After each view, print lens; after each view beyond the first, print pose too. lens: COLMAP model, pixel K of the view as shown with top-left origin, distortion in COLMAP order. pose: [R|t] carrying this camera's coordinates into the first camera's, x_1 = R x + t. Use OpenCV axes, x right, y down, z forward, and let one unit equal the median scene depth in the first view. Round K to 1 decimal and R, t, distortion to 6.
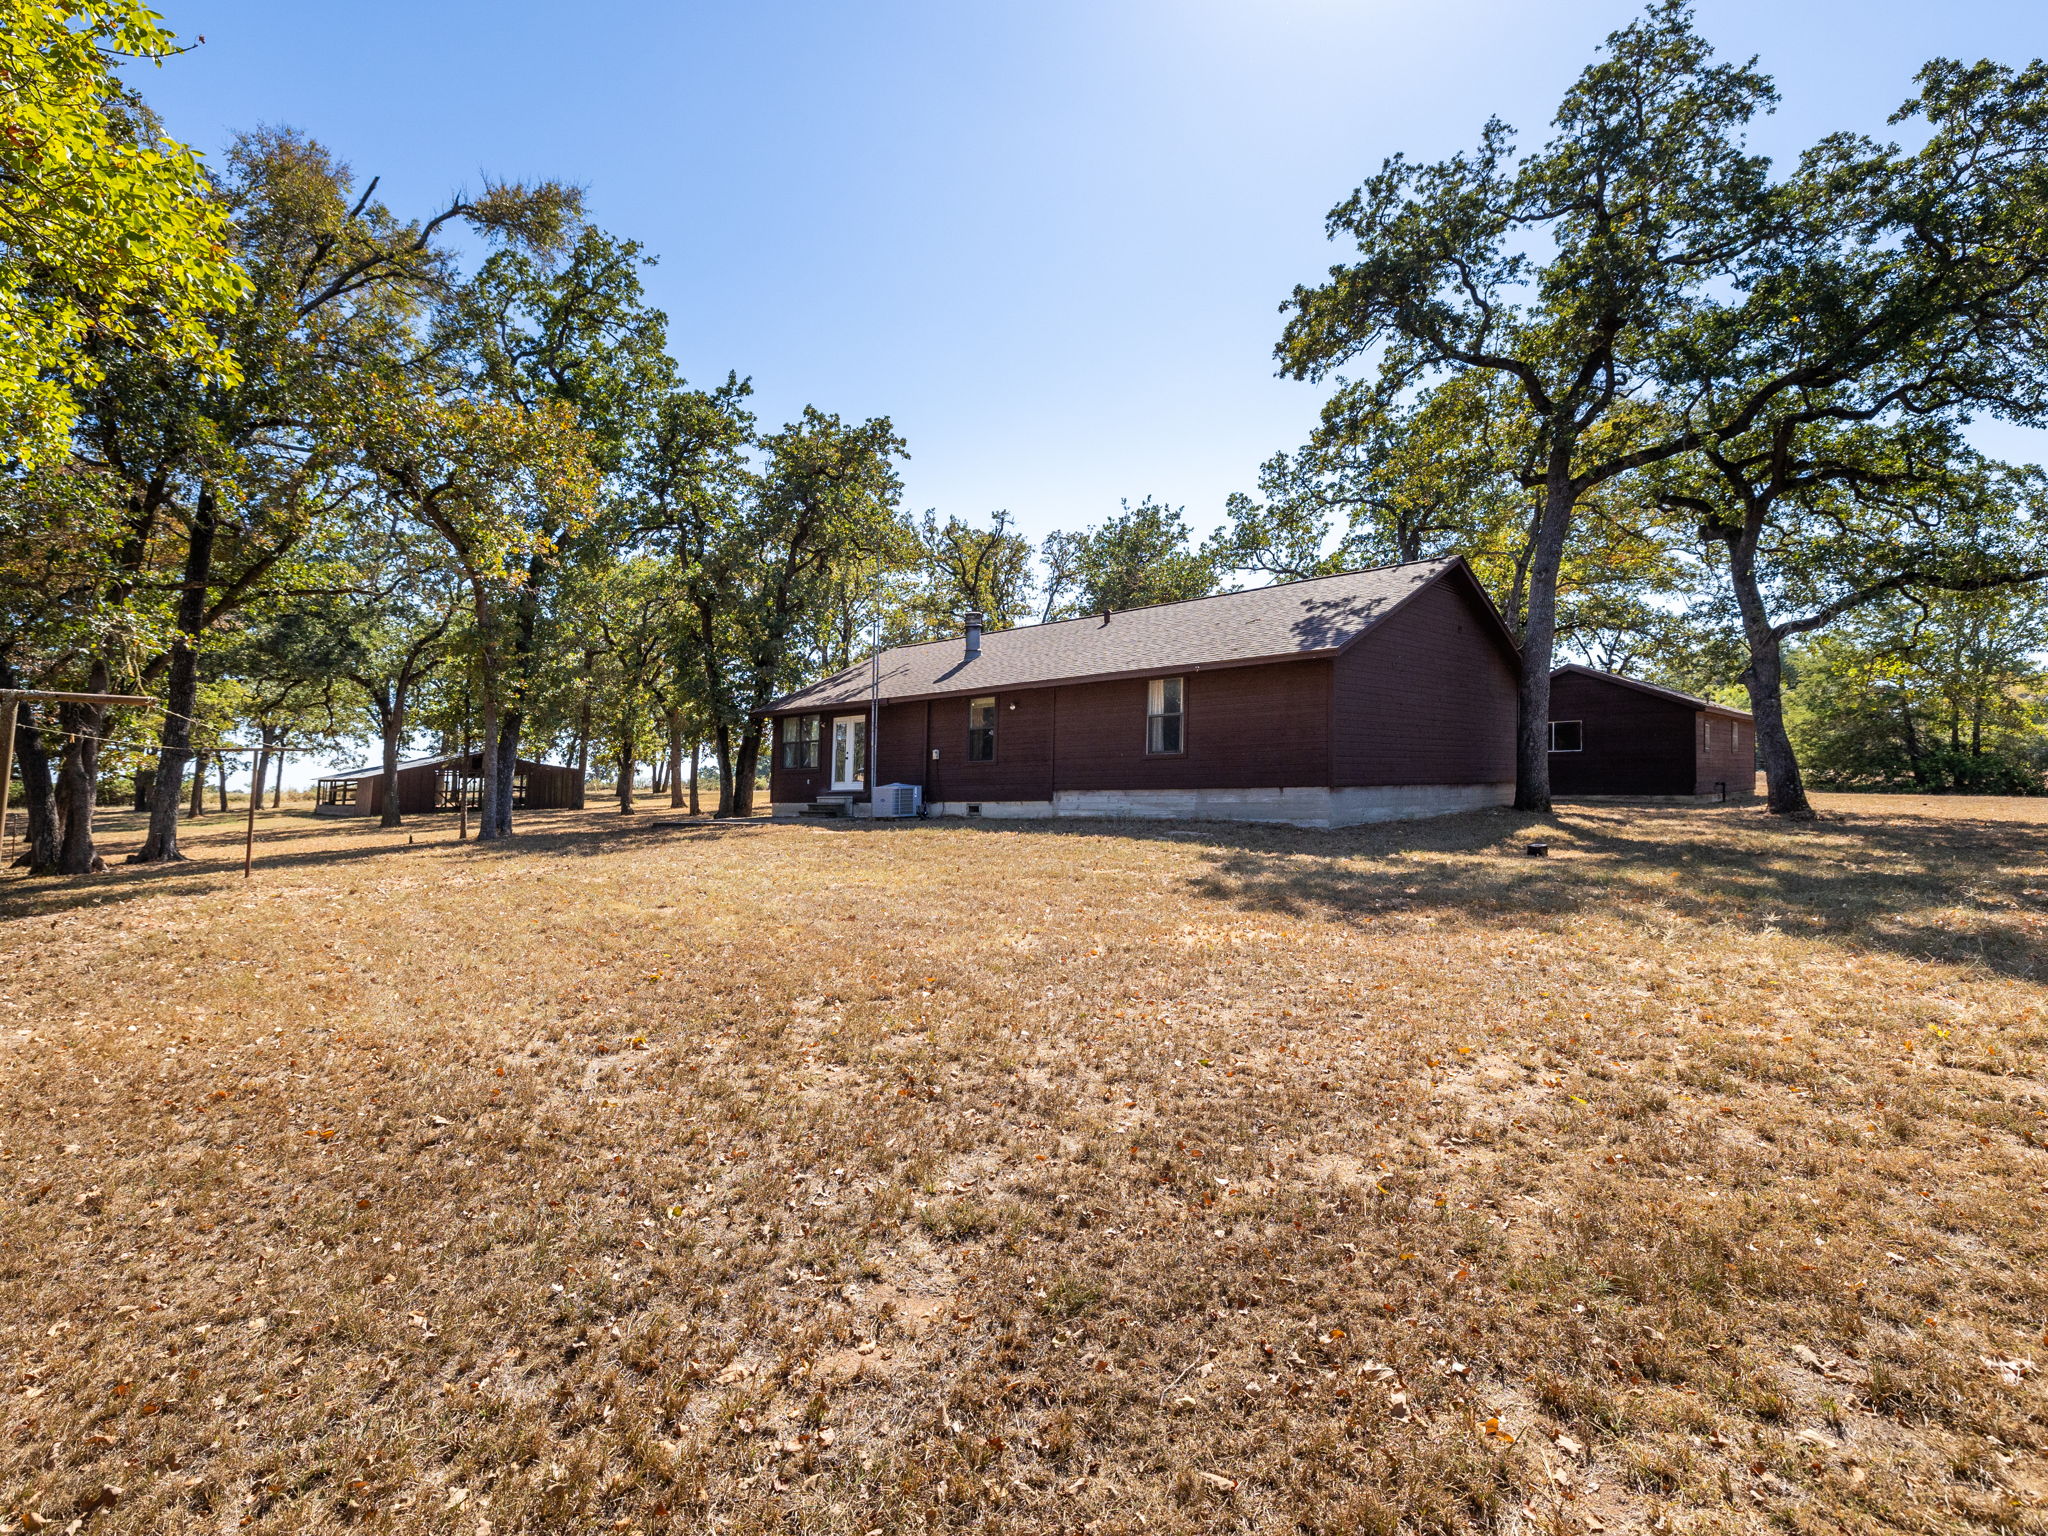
lens RADIAL K [[1056.9, 0, 1024.0], [0, 1056.9, 768.0], [0, 0, 1]] dist [0.000400, 0.000008]
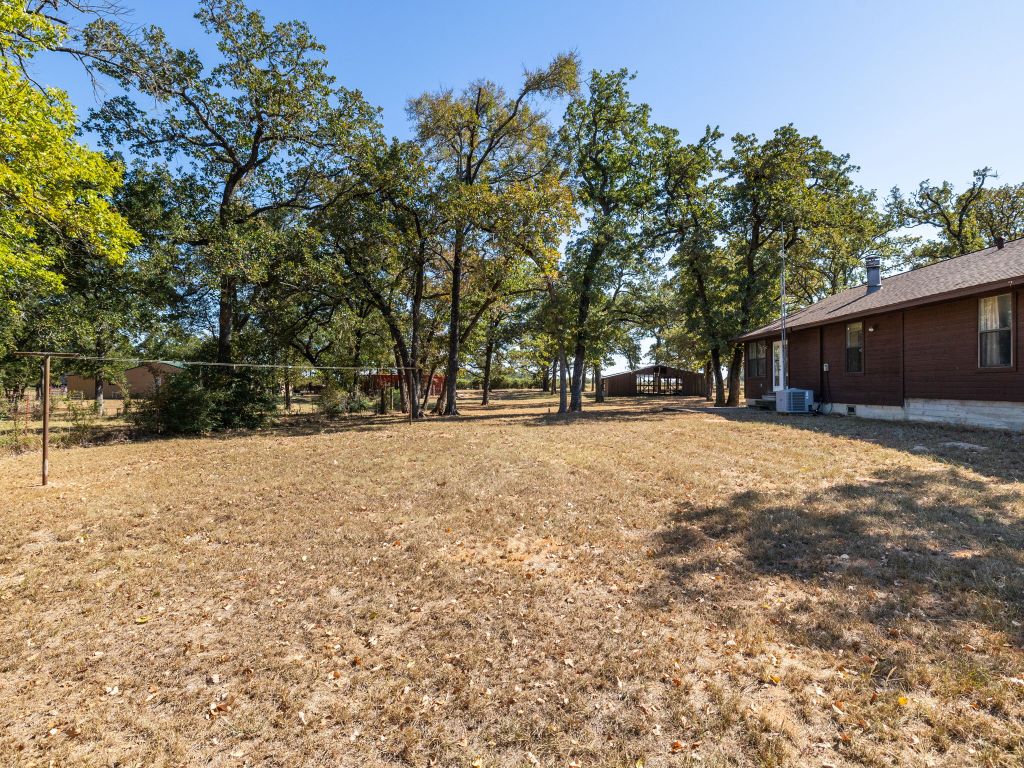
lens RADIAL K [[580.8, 0, 512.0], [0, 580.8, 384.0], [0, 0, 1]] dist [-0.001510, -0.000588]
pose [[0.662175, 0.017390, -0.749147, 0.206841], [-0.001878, 0.999766, 0.021547, -0.006939], [0.749347, -0.012861, 0.662053, 0.216609]]
